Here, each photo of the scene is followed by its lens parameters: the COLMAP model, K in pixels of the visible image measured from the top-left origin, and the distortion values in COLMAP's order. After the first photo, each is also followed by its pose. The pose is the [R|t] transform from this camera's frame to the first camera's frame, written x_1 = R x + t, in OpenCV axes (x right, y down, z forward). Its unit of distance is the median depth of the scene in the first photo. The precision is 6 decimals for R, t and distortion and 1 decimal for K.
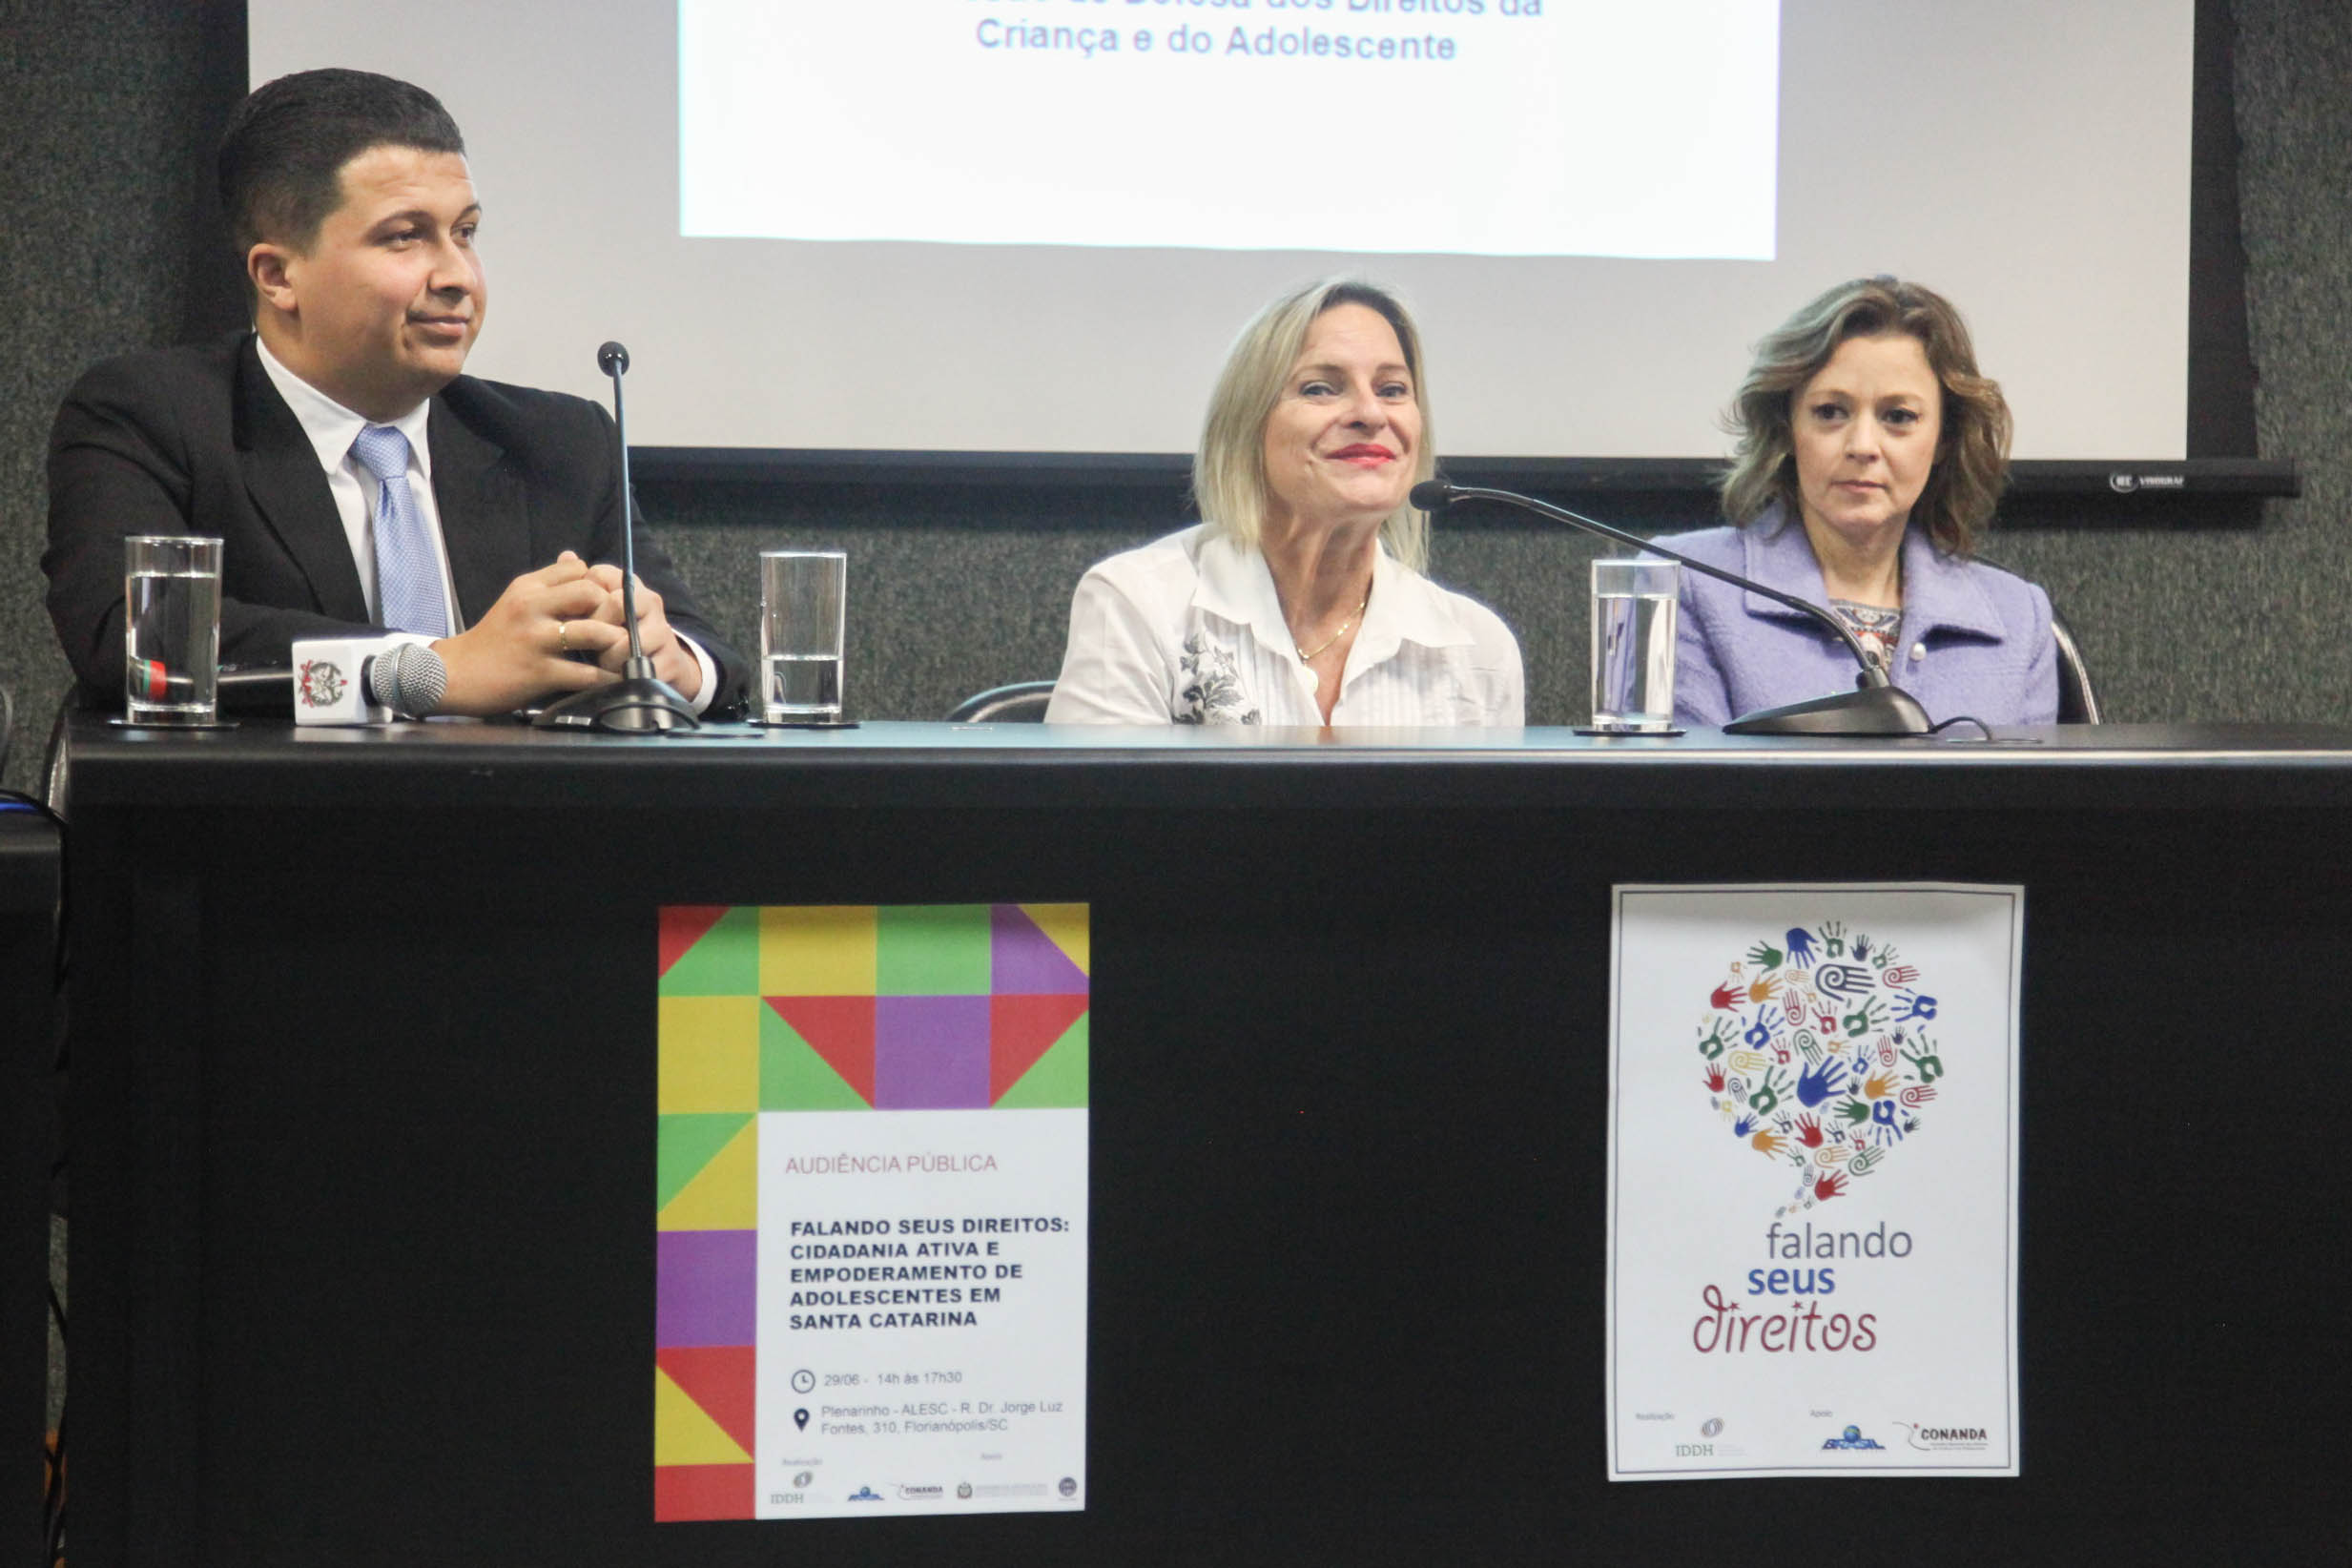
lens RADIAL K [[5416.8, 0, 1167.5], [0, 5416.8, 795.9], [0, 0, 1]] dist [0.372156, 0.000000]
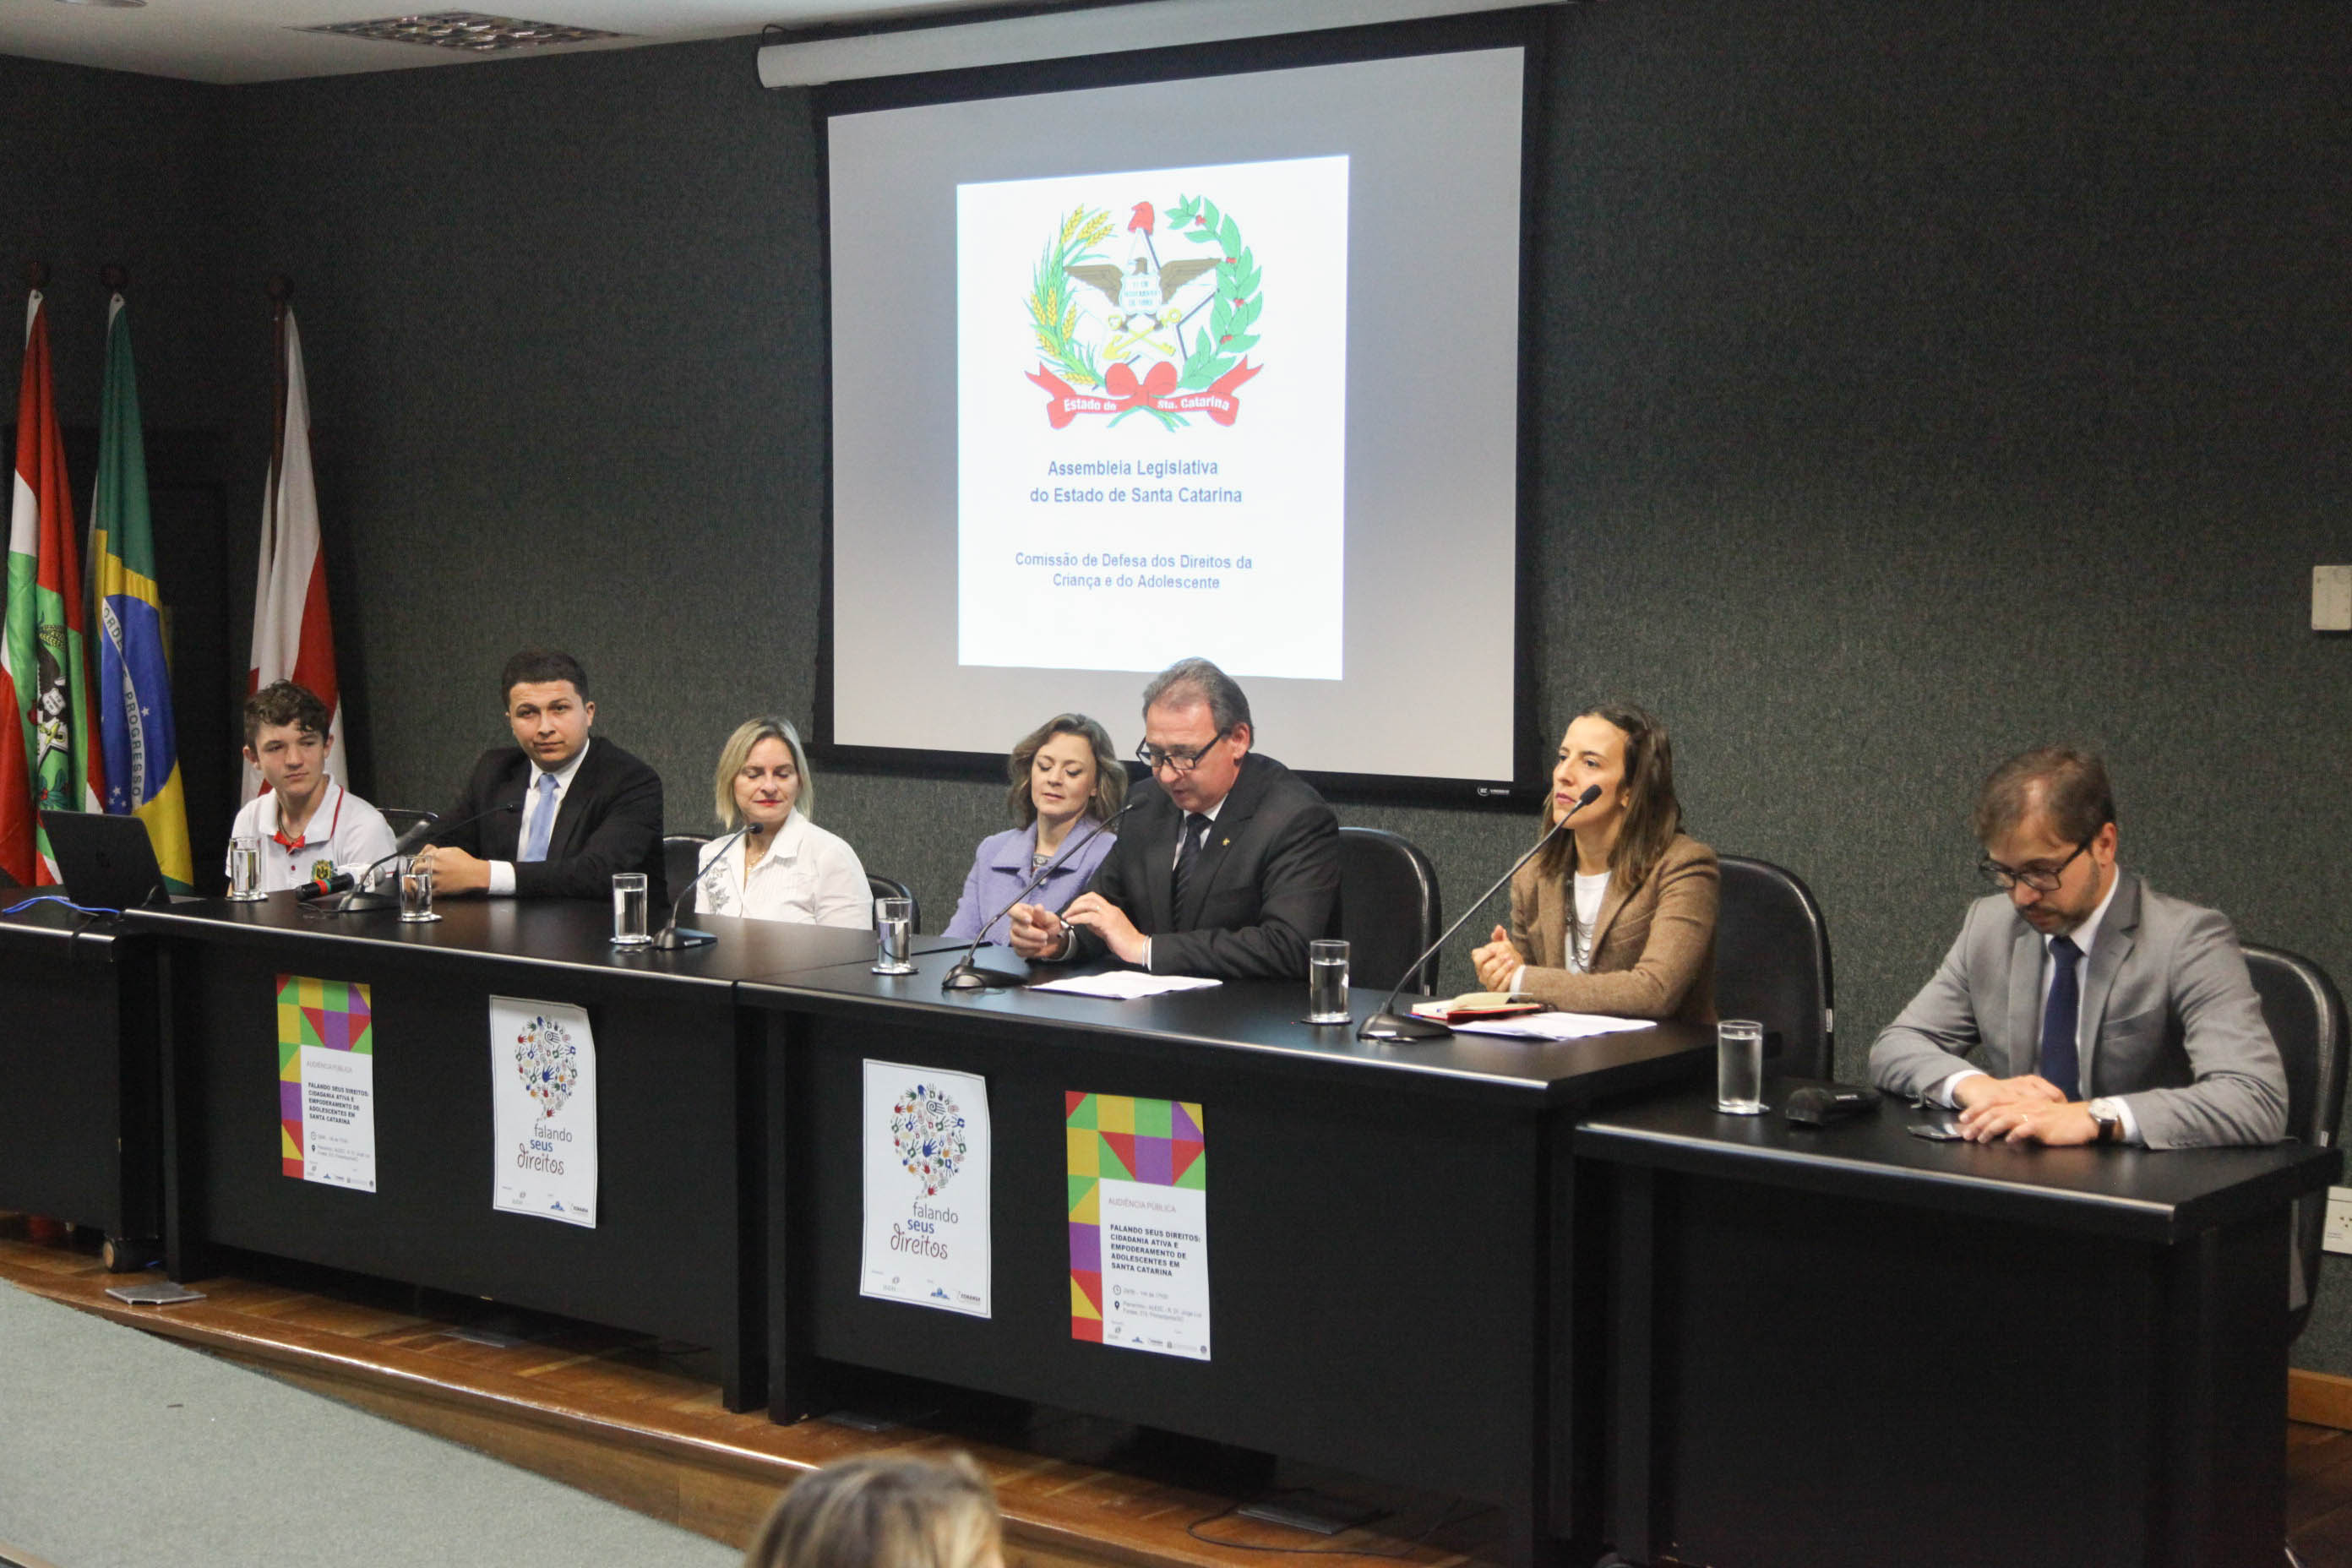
lens RADIAL K [[3476.4, 0, 1152.7], [0, 3476.4, 766.3], [0, 0, 1]] dist [0.201014, 0.000000]
pose [[0.630168, 0.048068, -0.774970, 1.649072], [-0.020567, 0.998765, 0.045225, -0.184834], [0.776187, -0.012560, 0.630378, 0.138598]]
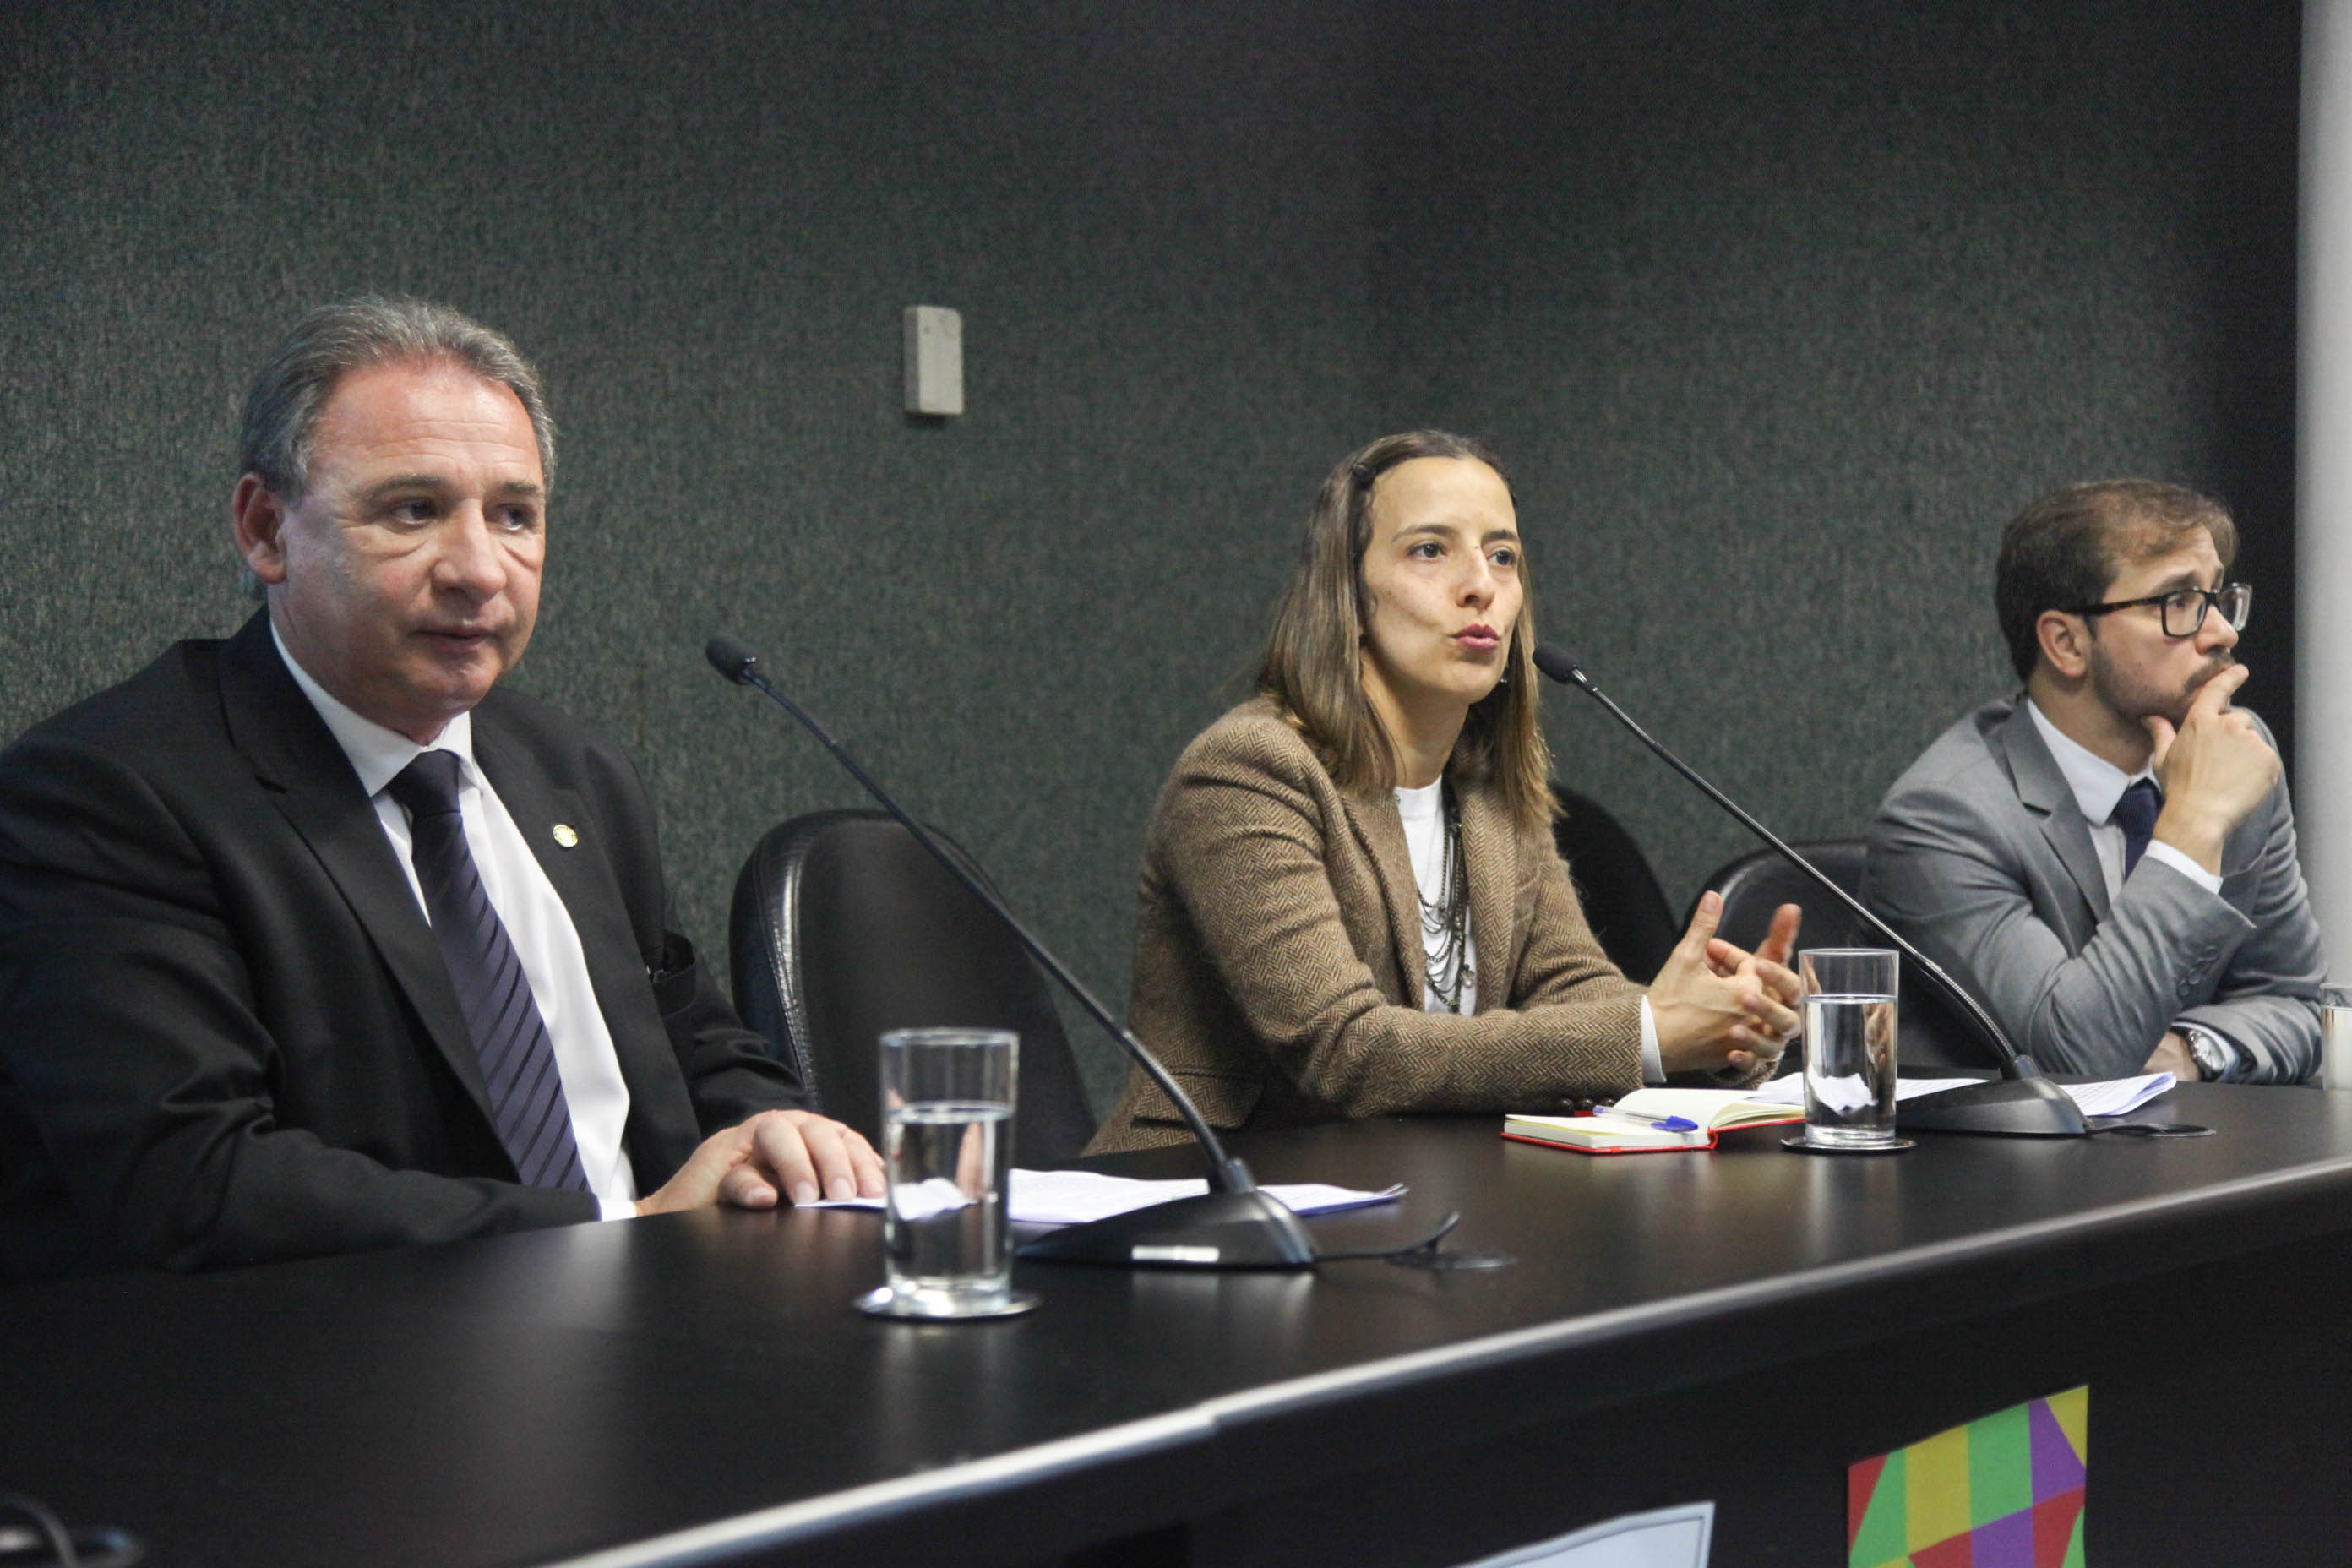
lens RADIAL K [[4120.4, 0, 1179.9], [0, 4120.4, 790.7], [0, 0, 1]] dist [0.266225, 0.000000]
pose [[0.752043, -0.022458, 0.658732, -0.016883], [0.029360, 0.999569, 0.000560, -0.075378], [-0.658460, 0.018919, 0.752378, 0.672019]]
